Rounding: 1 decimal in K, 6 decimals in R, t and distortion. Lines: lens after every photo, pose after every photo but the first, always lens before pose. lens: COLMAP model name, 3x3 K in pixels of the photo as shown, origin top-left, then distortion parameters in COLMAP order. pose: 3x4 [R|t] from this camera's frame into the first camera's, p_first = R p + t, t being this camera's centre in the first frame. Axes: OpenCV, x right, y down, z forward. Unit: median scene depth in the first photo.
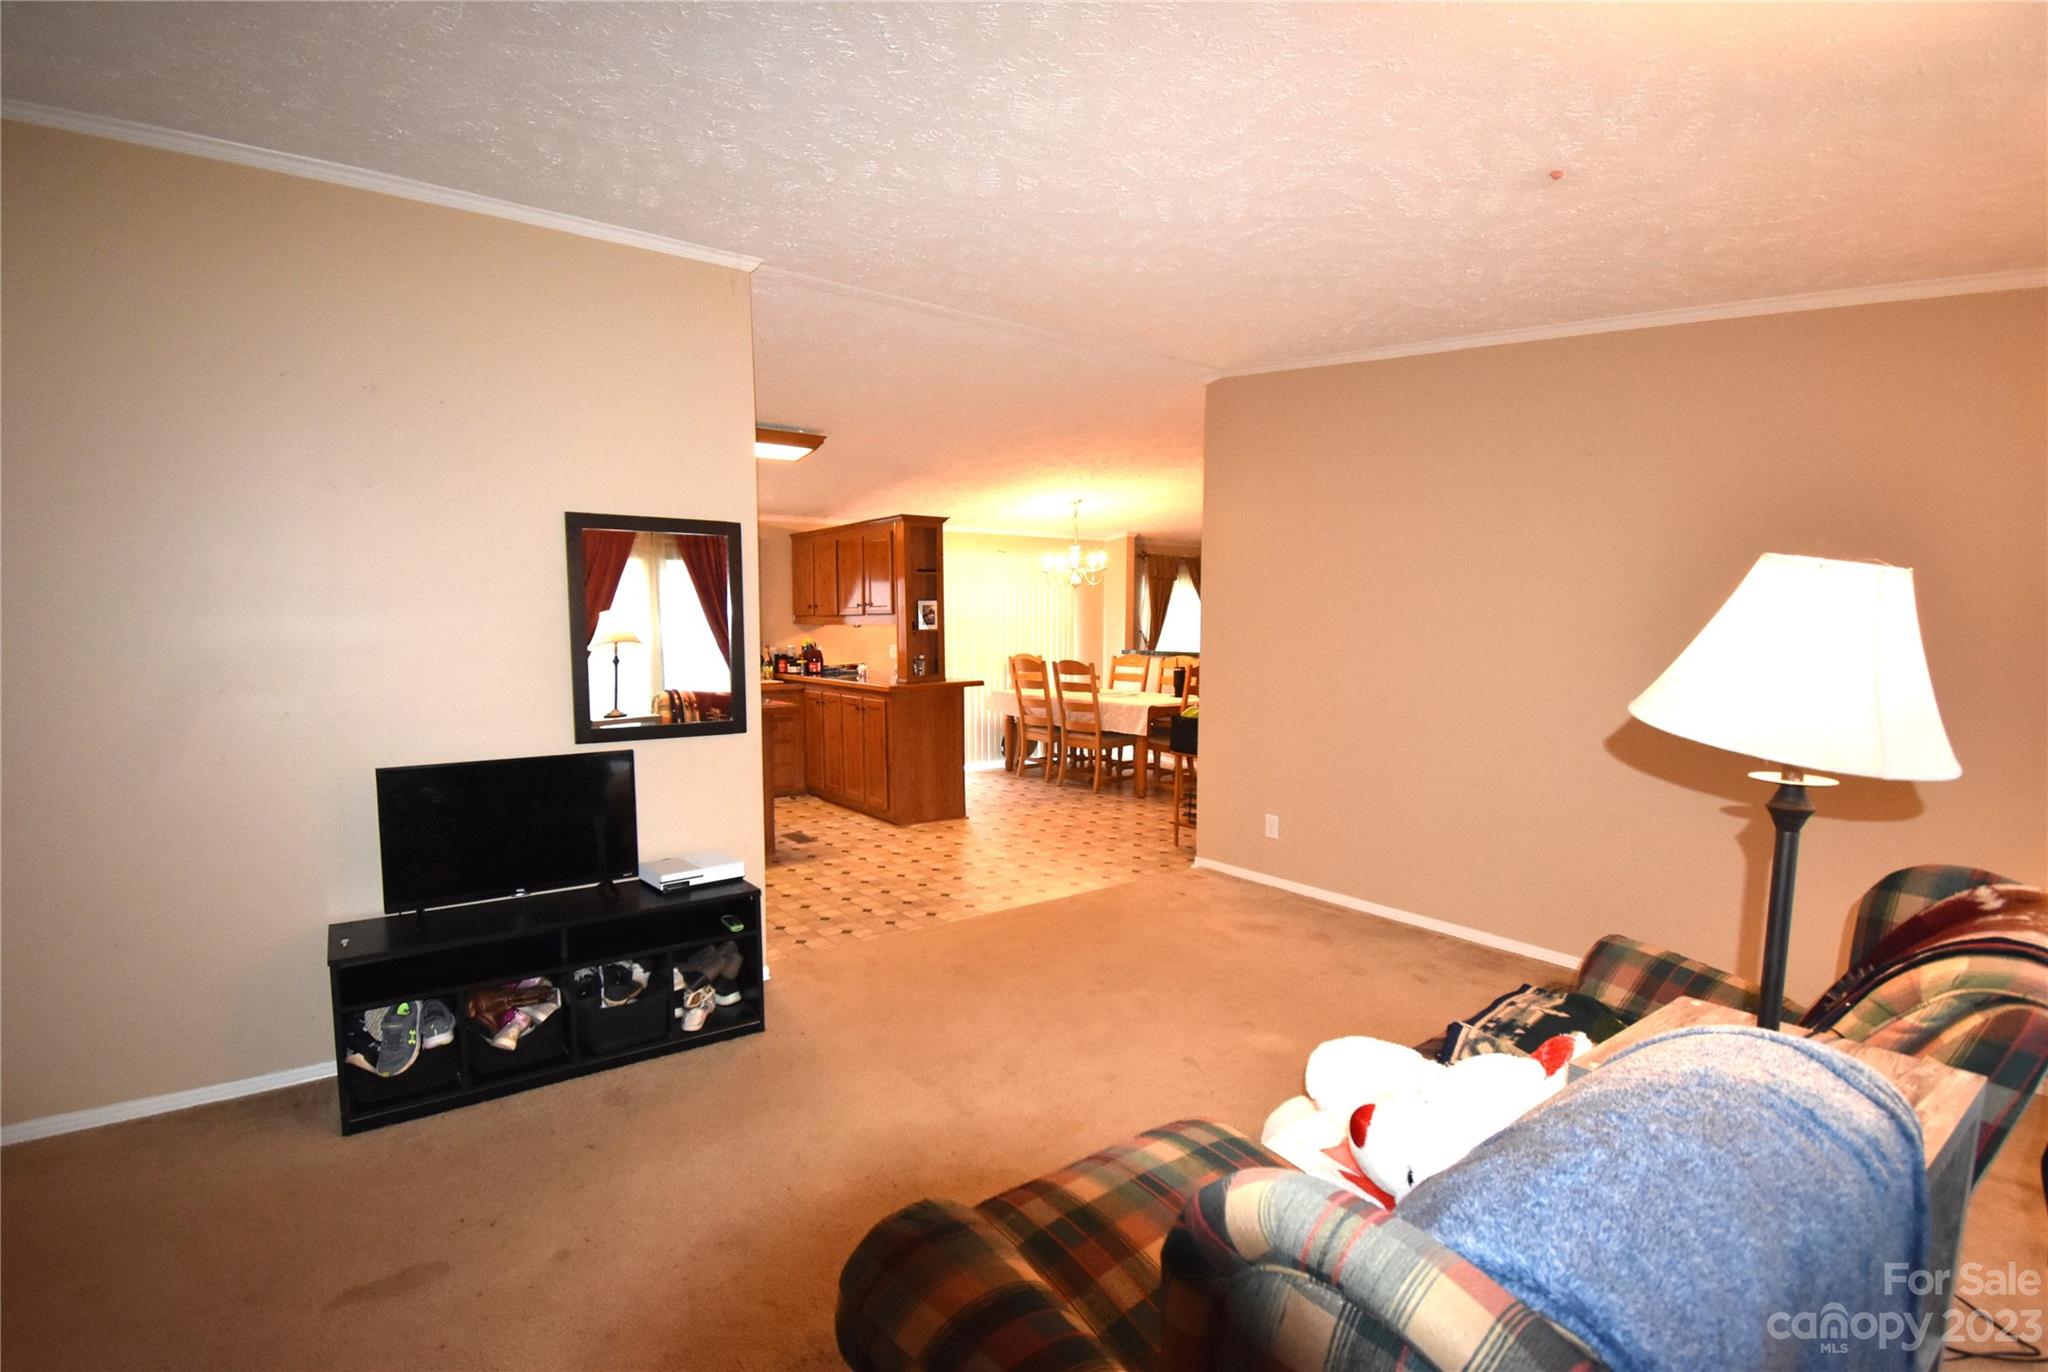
lens RADIAL K [[959.1, 0, 1017.4], [0, 959.1, 739.6], [0, 0, 1]] dist [-0.000560, -0.000009]
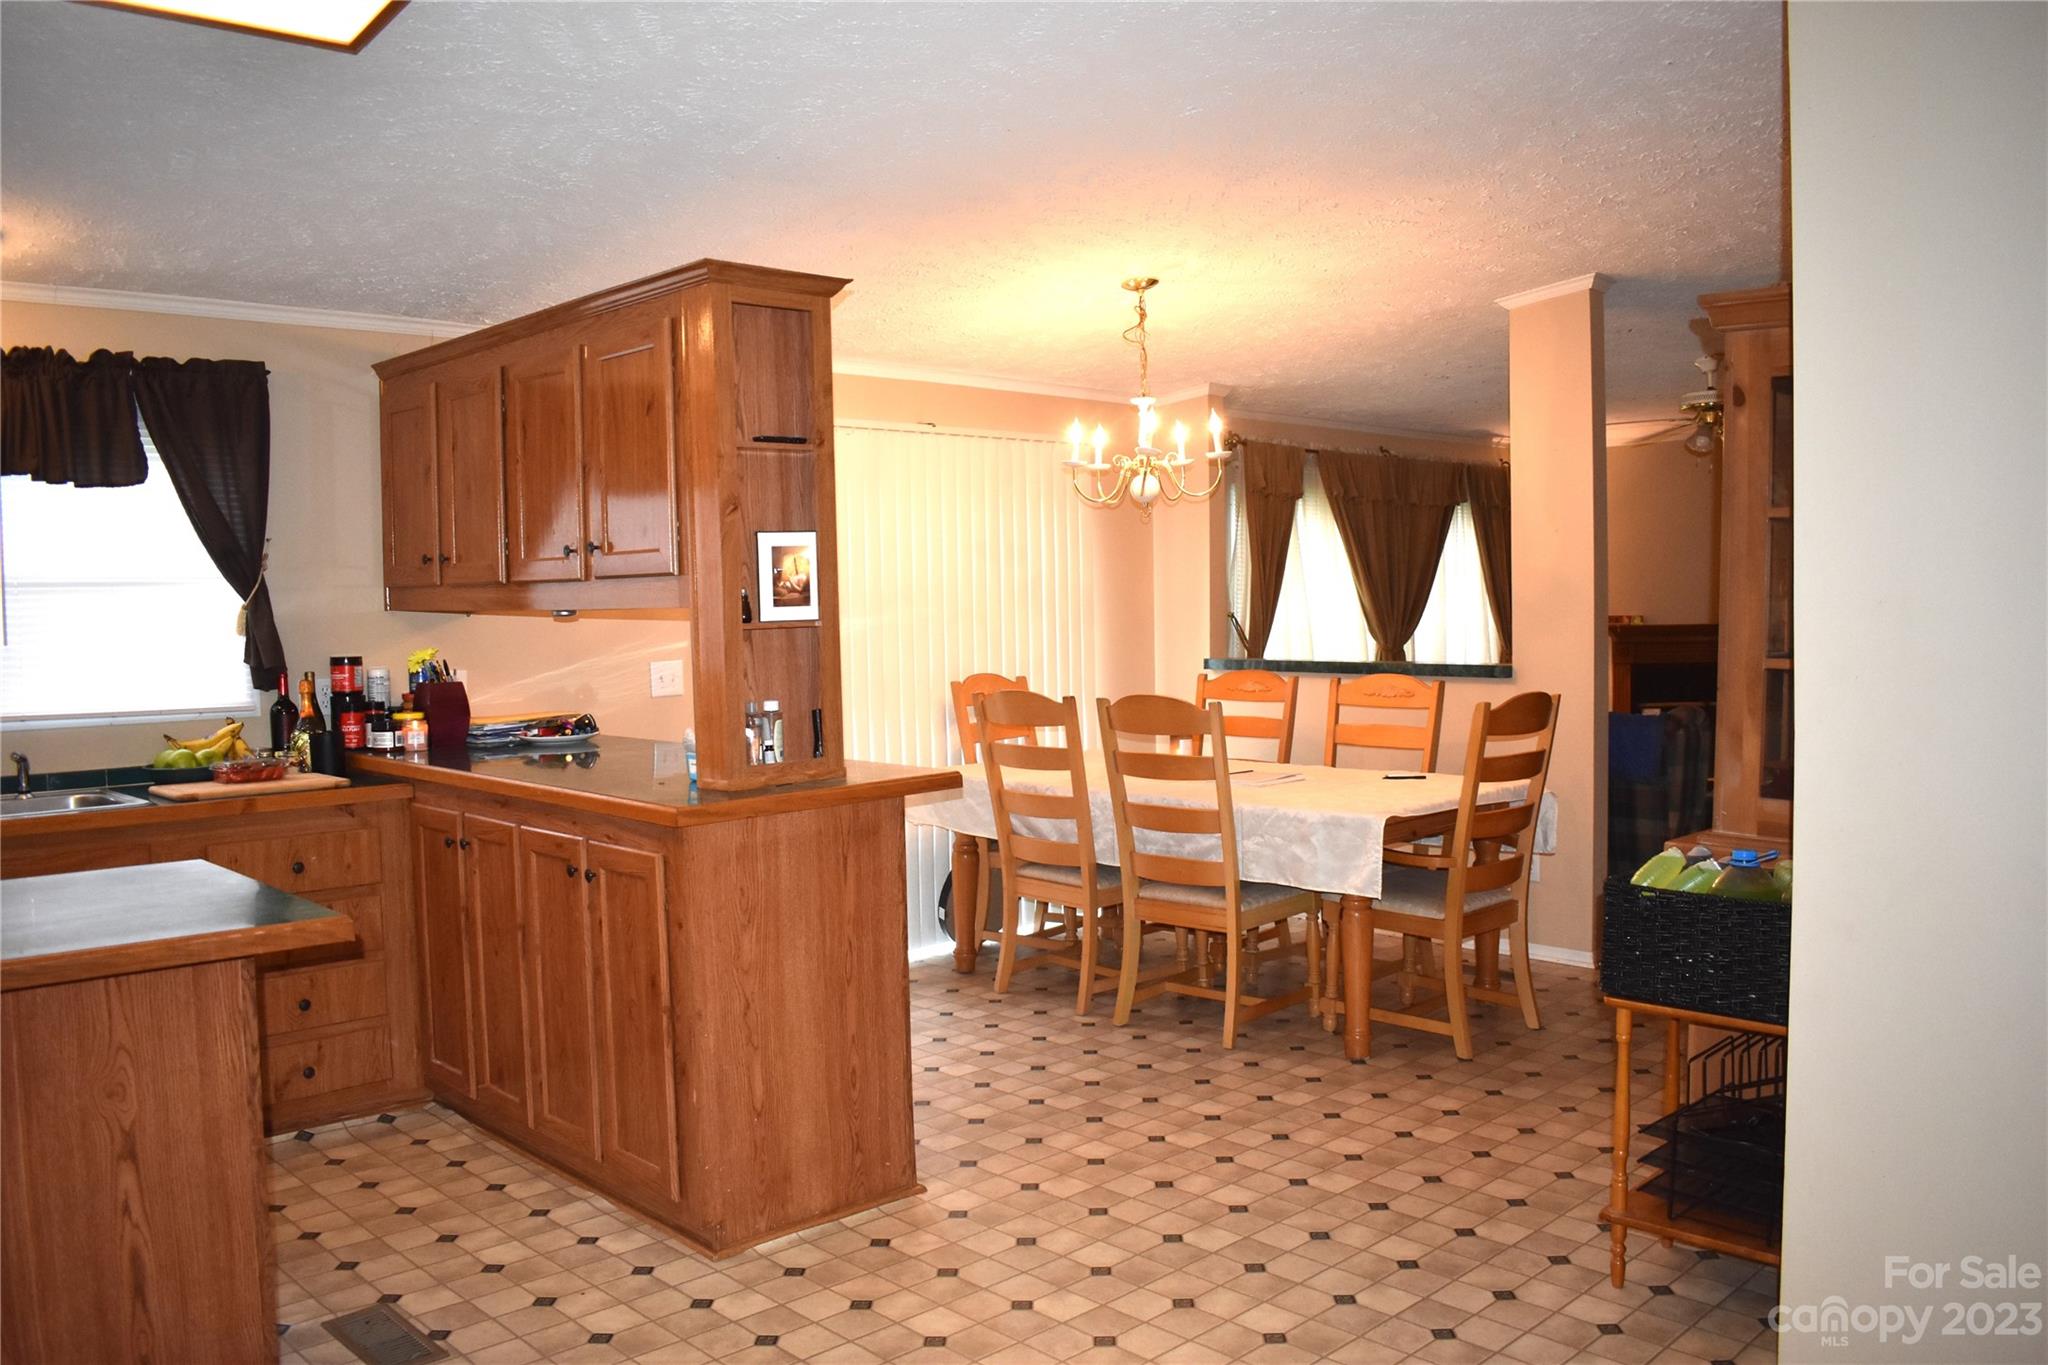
lens RADIAL K [[1600.7, 0, 1024.0], [0, 1600.7, 682.5], [0, 0, 1]] dist [-0.086454, -0.000730]
pose [[0.991749, -0.021731, 0.126336, -0.072677], [0.030496, 0.997229, -0.067857, -0.047512], [-0.124511, 0.071150, 0.989664, 0.395946]]
